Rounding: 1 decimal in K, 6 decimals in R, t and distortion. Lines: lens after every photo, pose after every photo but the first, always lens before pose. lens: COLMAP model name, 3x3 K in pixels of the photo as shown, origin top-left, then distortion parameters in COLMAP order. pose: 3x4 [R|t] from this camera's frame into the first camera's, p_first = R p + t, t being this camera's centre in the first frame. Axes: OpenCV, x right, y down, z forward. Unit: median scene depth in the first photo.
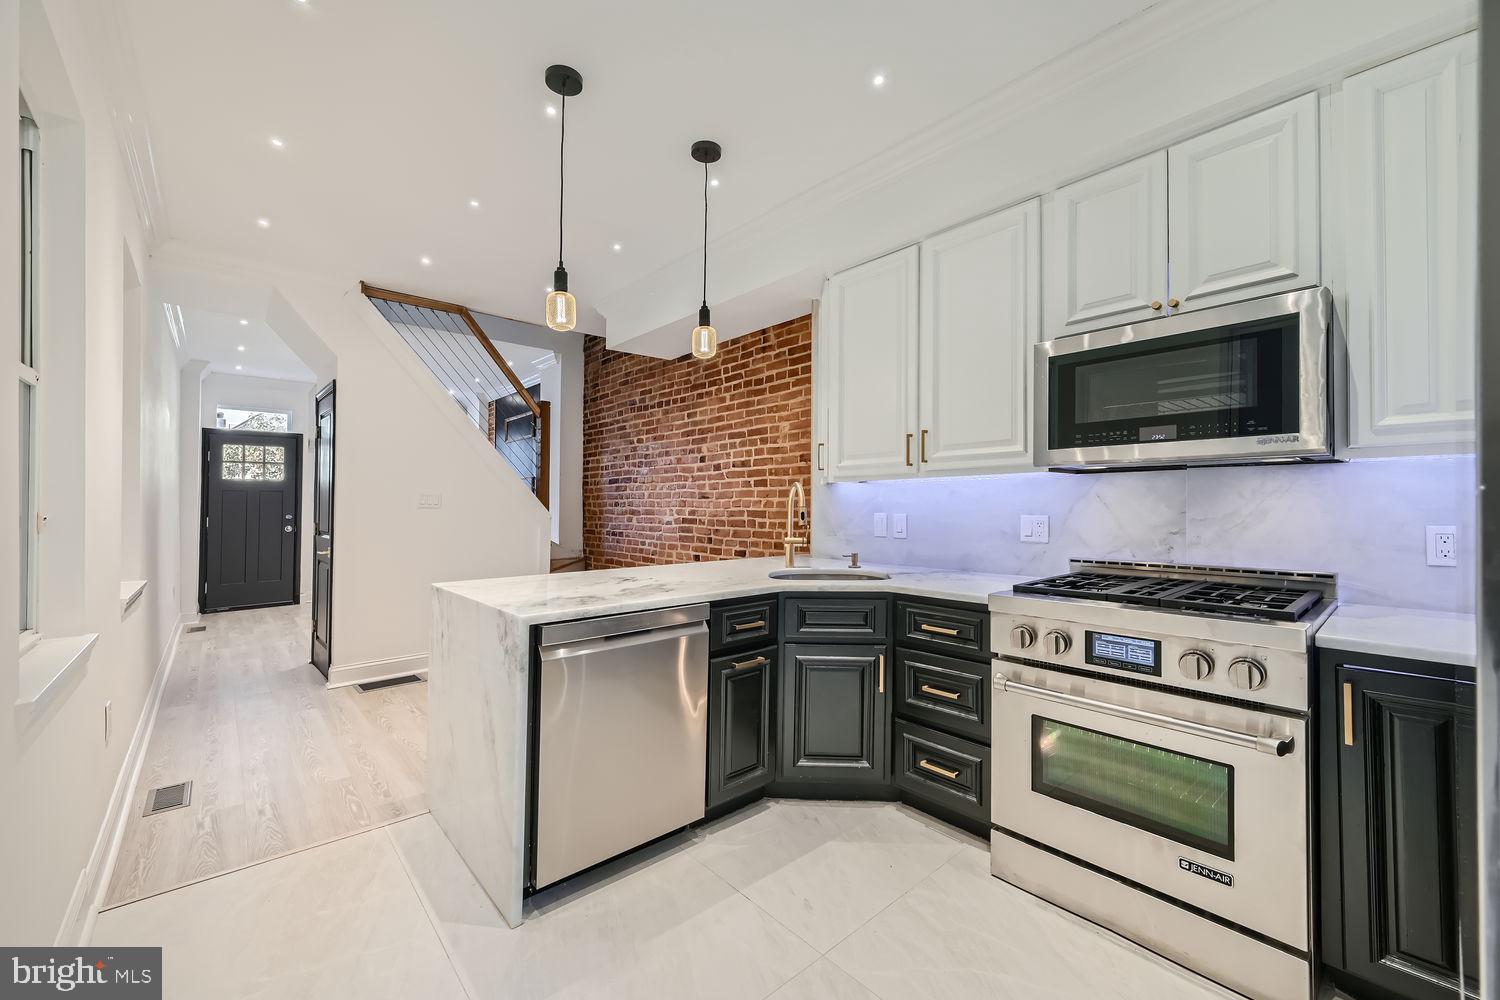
lens RADIAL K [[602.0, 0, 743.7], [0, 602.0, 483.0], [0, 0, 1]] dist [-0.000425, 0.000369]
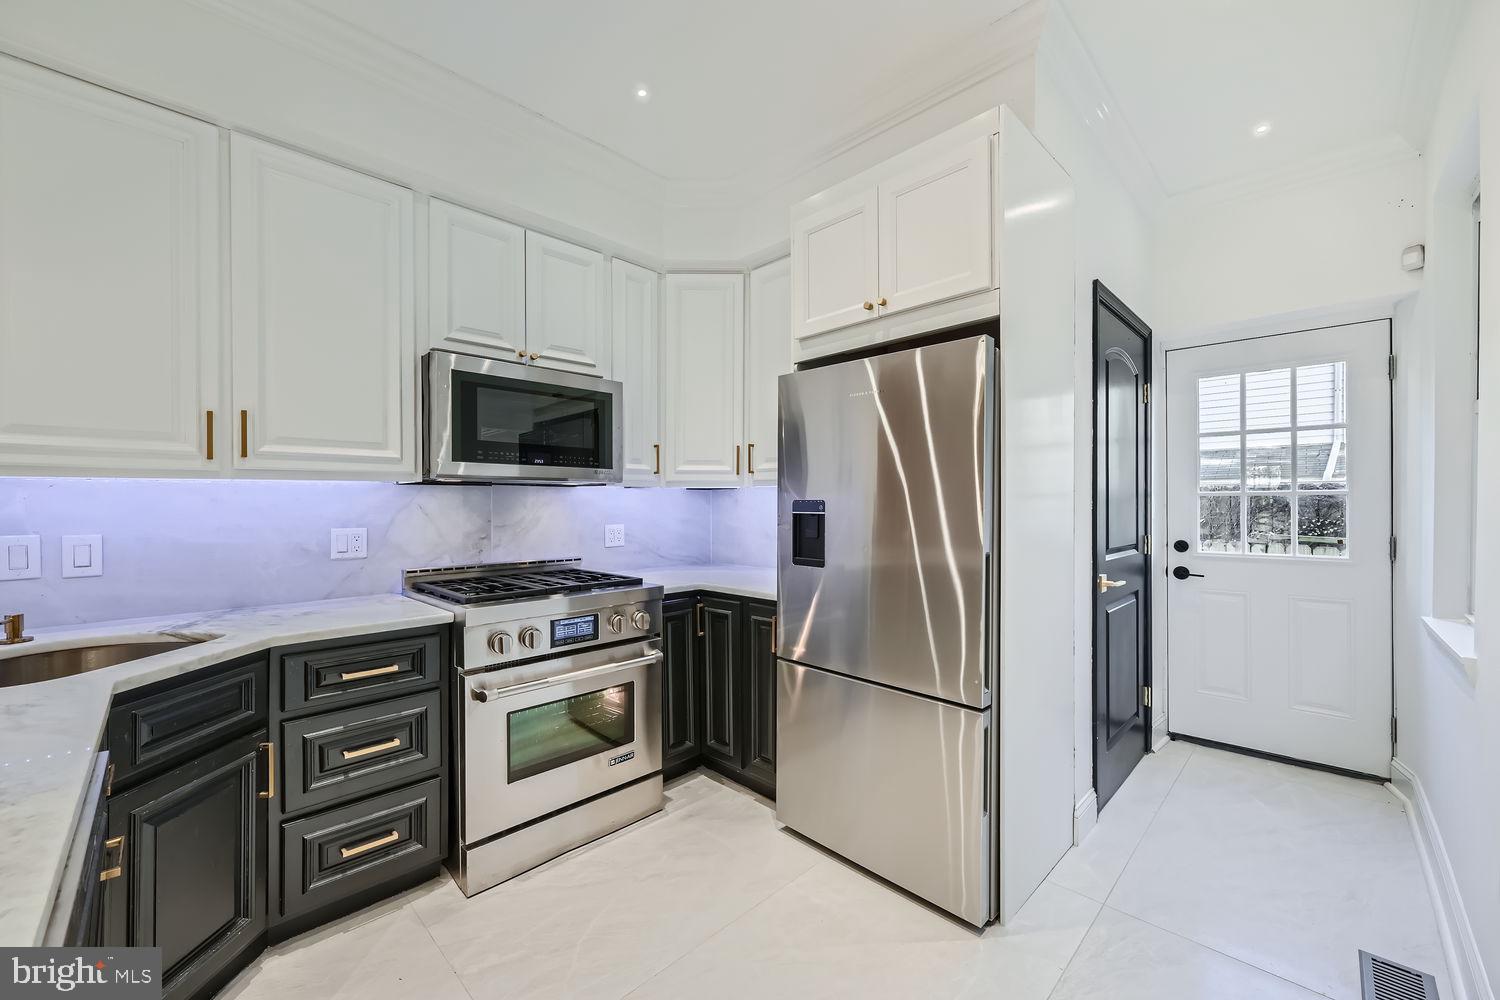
lens RADIAL K [[602.0, 0, 744.6], [0, 602.0, 504.7], [0, 0, 1]] dist [-0.000425, 0.000369]
pose [[-0.078967, 0.006527, 0.996856, -0.306028], [-0.030287, 0.999501, -0.008943, 0.006639], [-0.996417, -0.030898, -0.078730, 0.336413]]
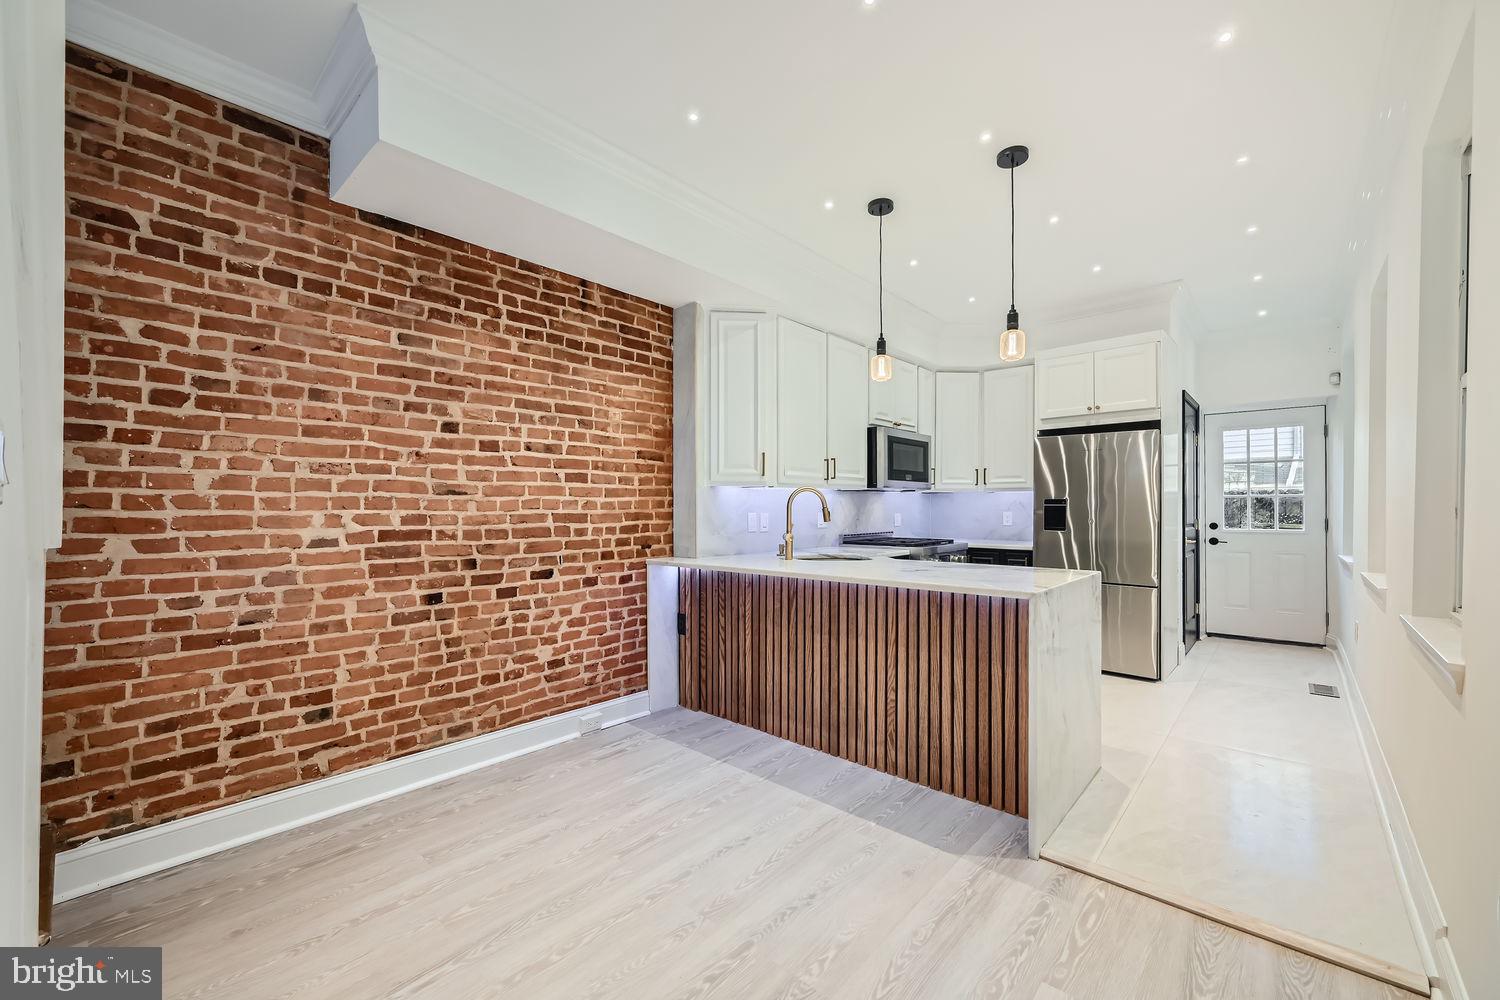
lens RADIAL K [[602.0, 0, 753.9], [0, 602.0, 504.5], [0, 0, 1]] dist [-0.000425, 0.000369]
pose [[-0.123401, 0.010751, 0.992299, -0.850168], [-0.031812, 0.999385, -0.014784, 0.042972], [-0.991847, -0.033392, -0.122983, 0.970997]]
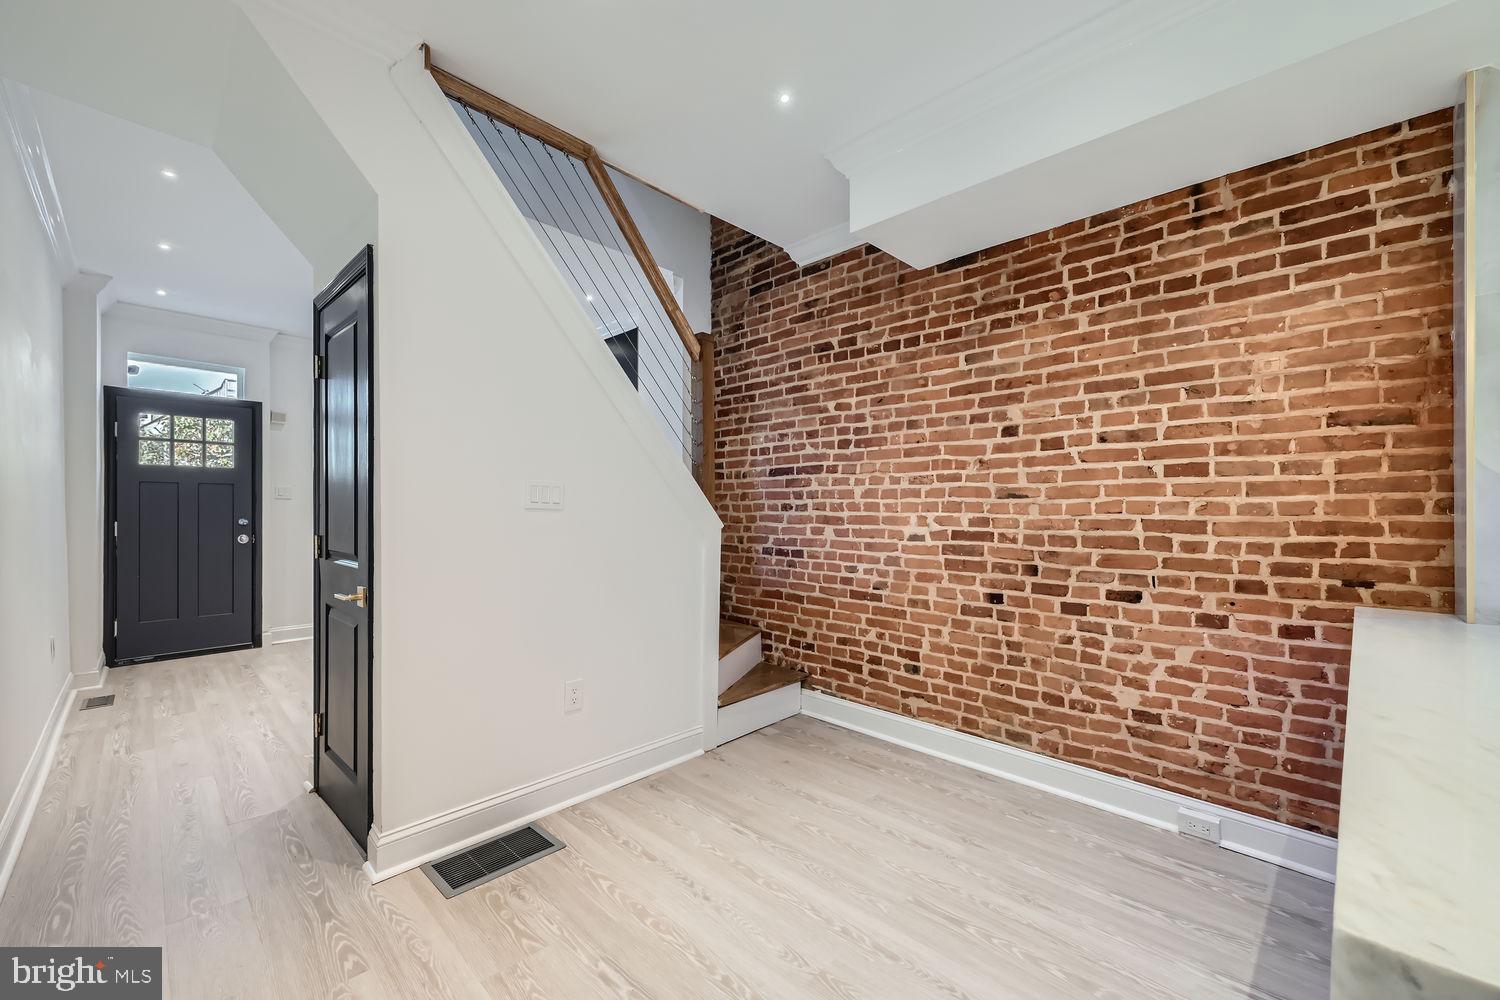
lens RADIAL K [[602.0, 0, 745.6], [0, 602.0, 508.5], [0, 0, 1]] dist [-0.000425, 0.000369]
pose [[0.997484, 0.008124, 0.070429, -0.455346], [-0.010540, 0.999366, 0.033998, 0.023110], [-0.070108, -0.034655, 0.996937, 0.539332]]
